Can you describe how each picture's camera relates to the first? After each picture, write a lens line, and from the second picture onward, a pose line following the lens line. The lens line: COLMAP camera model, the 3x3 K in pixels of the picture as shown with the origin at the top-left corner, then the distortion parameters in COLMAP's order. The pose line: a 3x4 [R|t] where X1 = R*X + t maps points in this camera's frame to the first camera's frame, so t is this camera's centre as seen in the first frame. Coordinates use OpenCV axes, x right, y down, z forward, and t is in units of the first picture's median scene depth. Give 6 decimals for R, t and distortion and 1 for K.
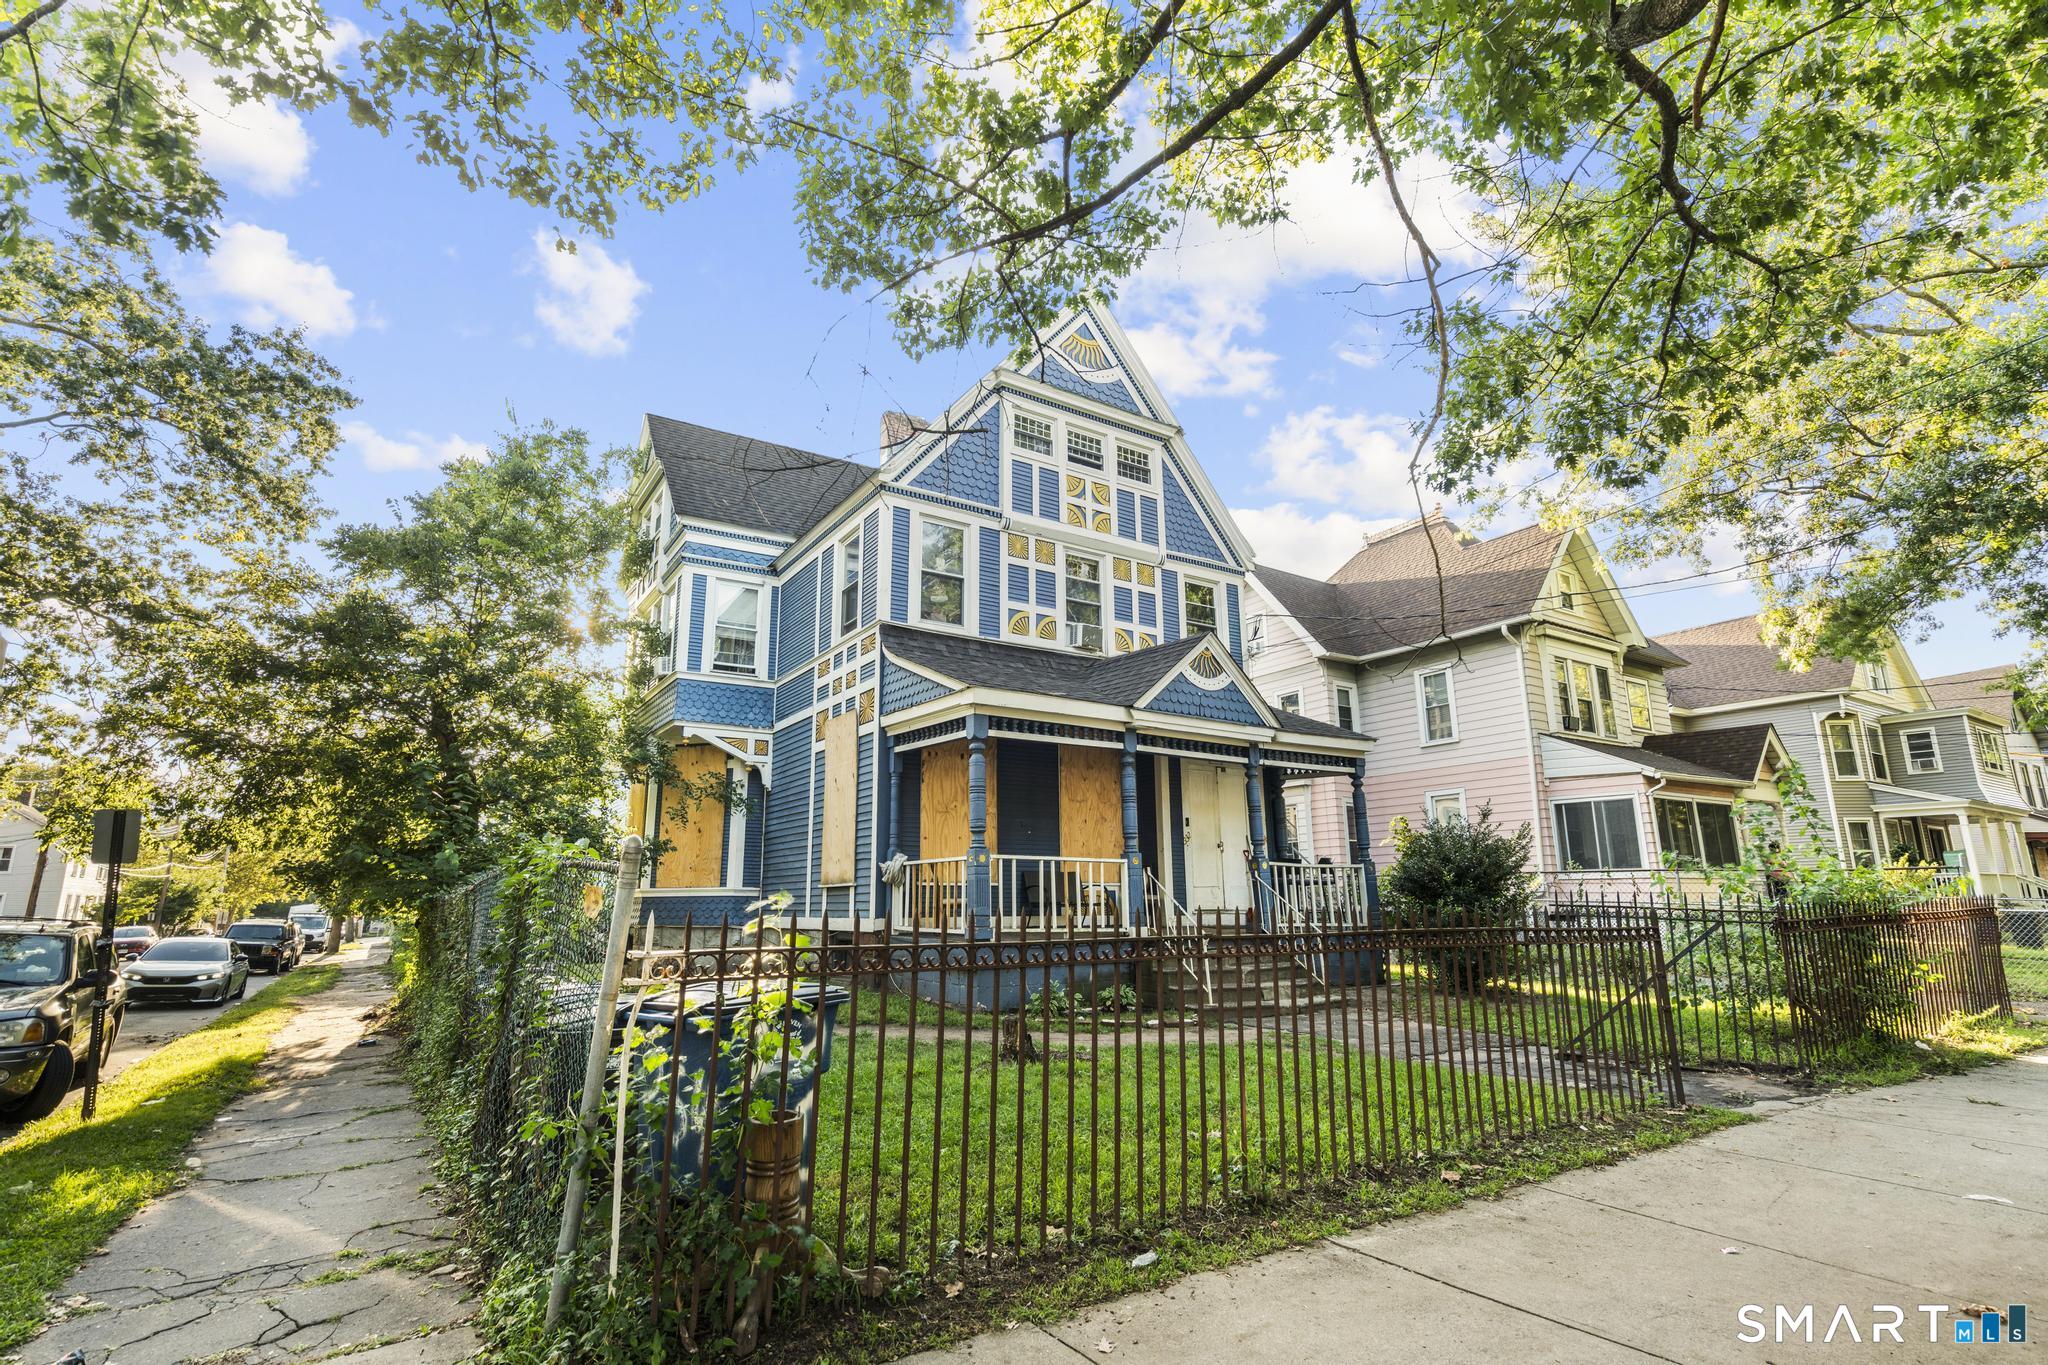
lens RADIAL K [[983.6, 0, 1027.4], [0, 983.6, 681.0], [0, 0, 1]] dist [-0.003747, 0.002545]
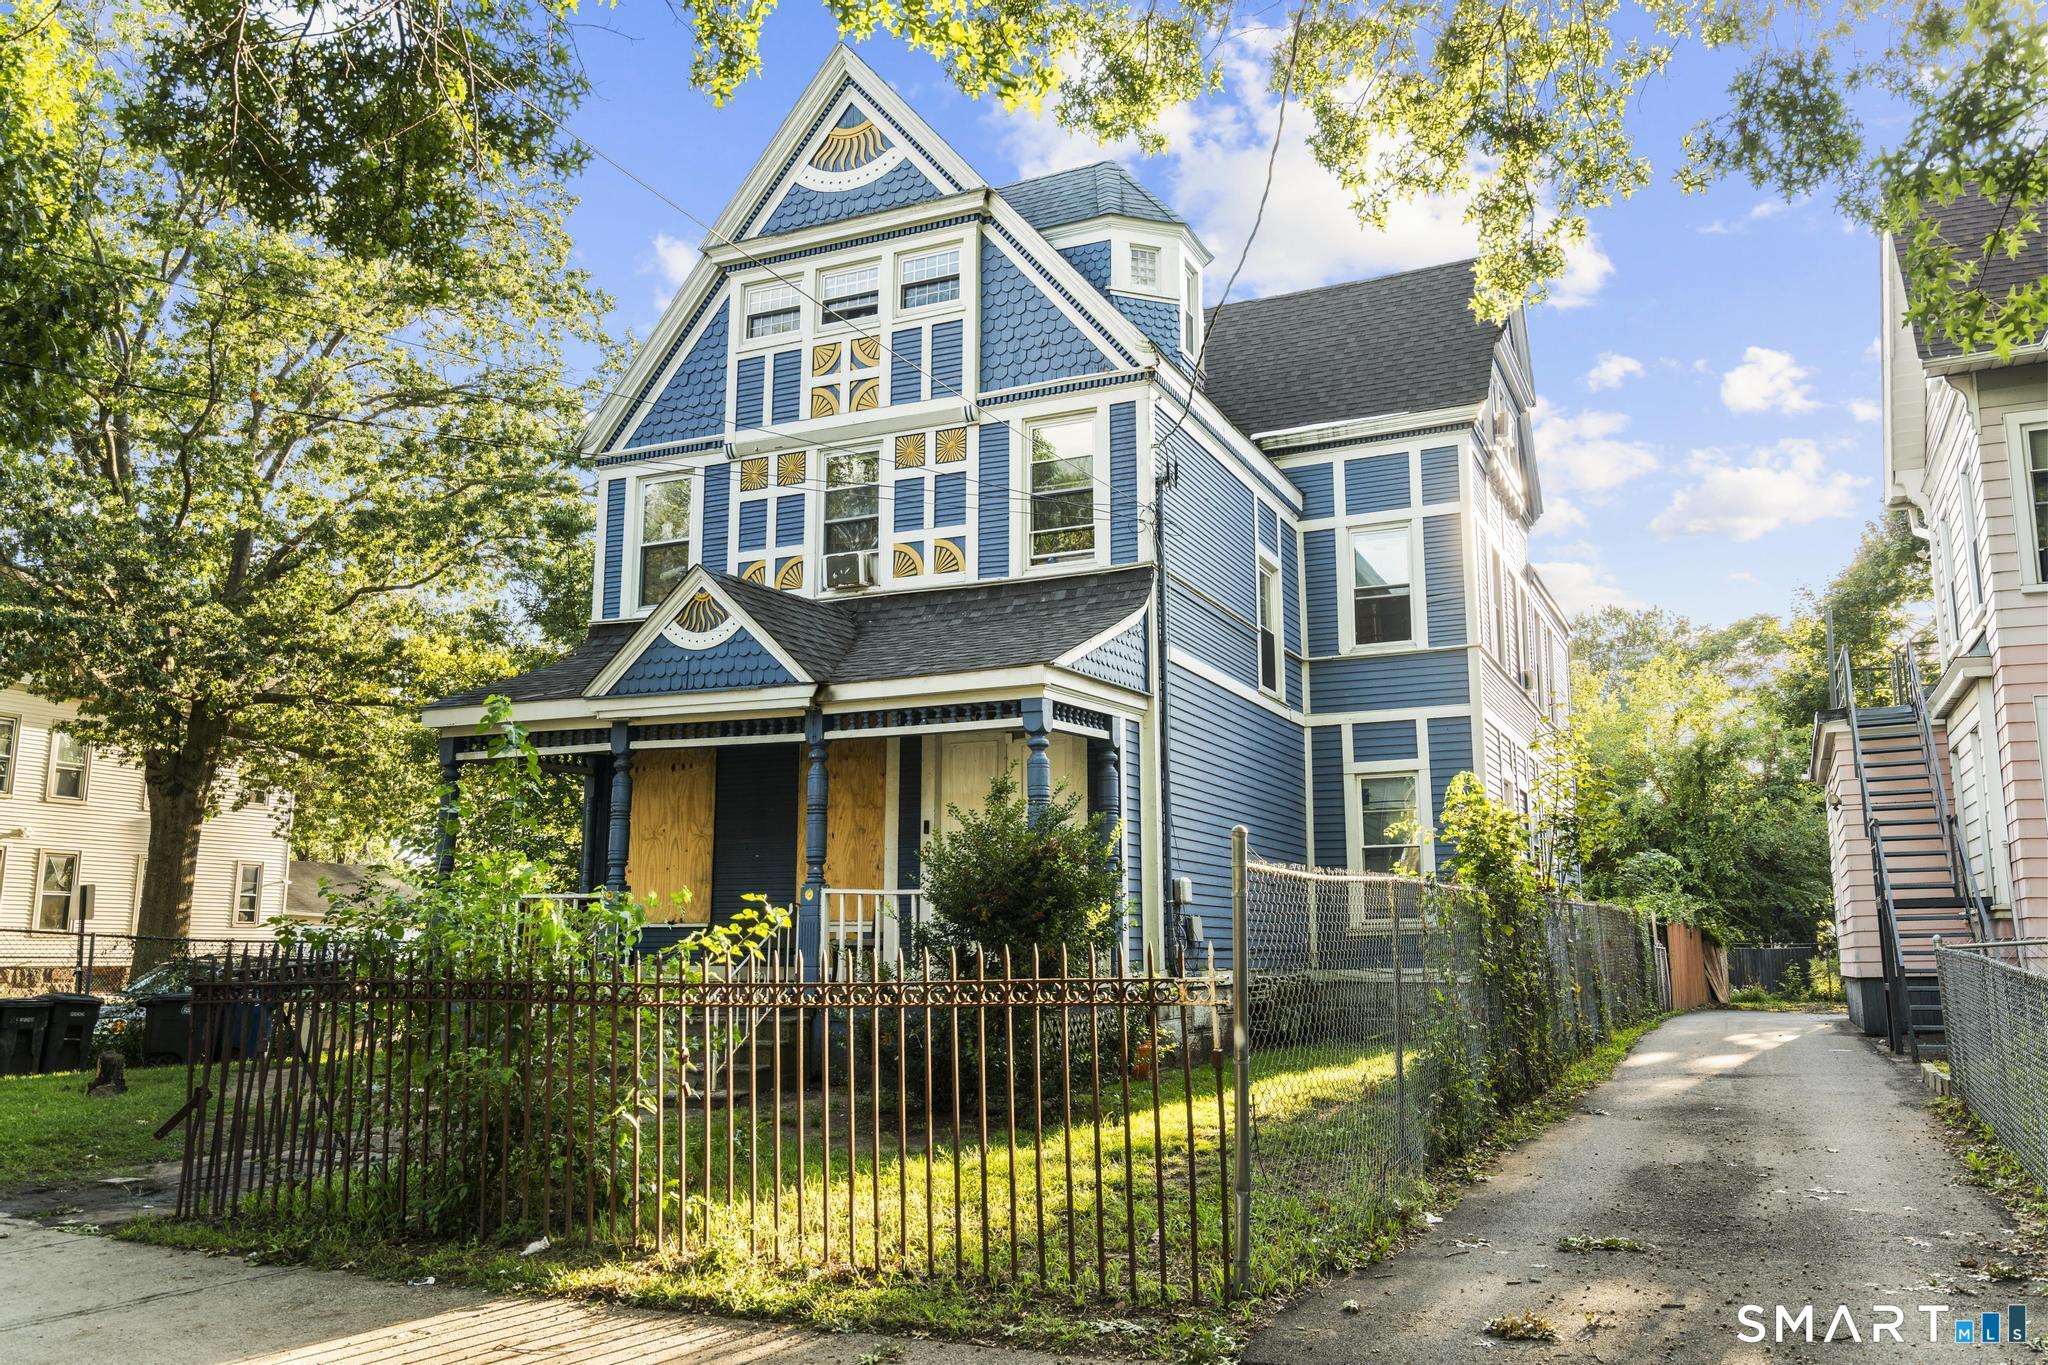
lens RADIAL K [[1584.9, 0, 1021.7], [0, 1584.9, 682.5], [0, 0, 1]] dist [0.007874, -0.006215]
pose [[0.531353, -0.134465, -0.836411, 1.049390], [0.181640, 0.982444, -0.042550, 0.102557], [0.827449, -0.129317, 0.546449, 0.479411]]
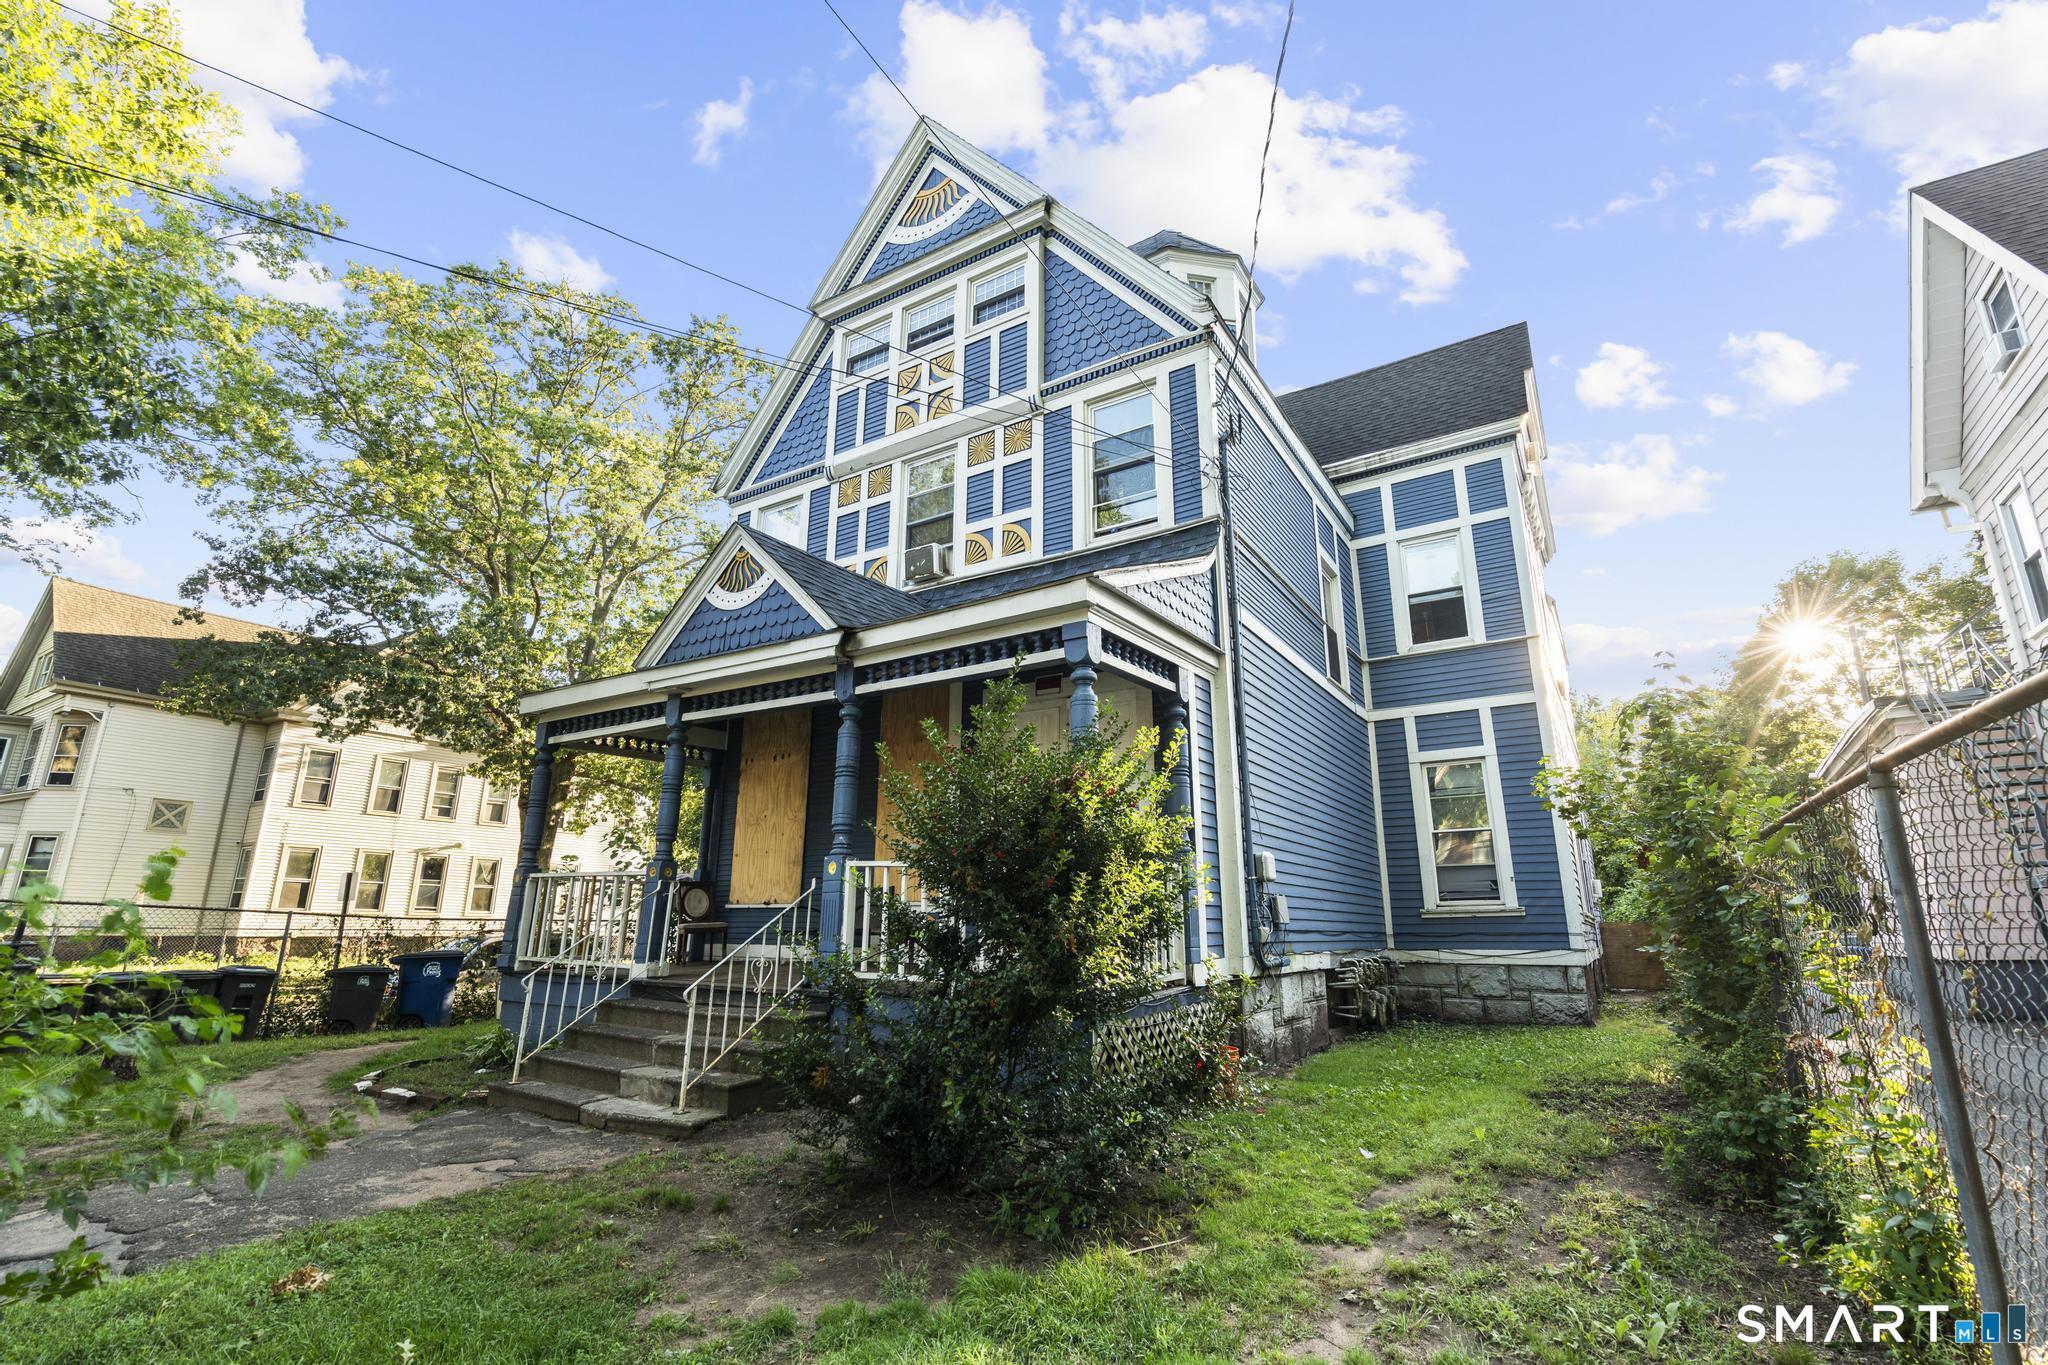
lens RADIAL K [[923.5, 0, 1025.5], [0, 923.5, 682.0], [0, 0, 1]] dist [-0.004166, 0.002385]
pose [[0.417267, -0.224372, -0.880651, 0.677224], [0.191951, 0.968940, -0.155916, 0.161658], [0.888281, -0.103983, 0.447375, 0.748157]]
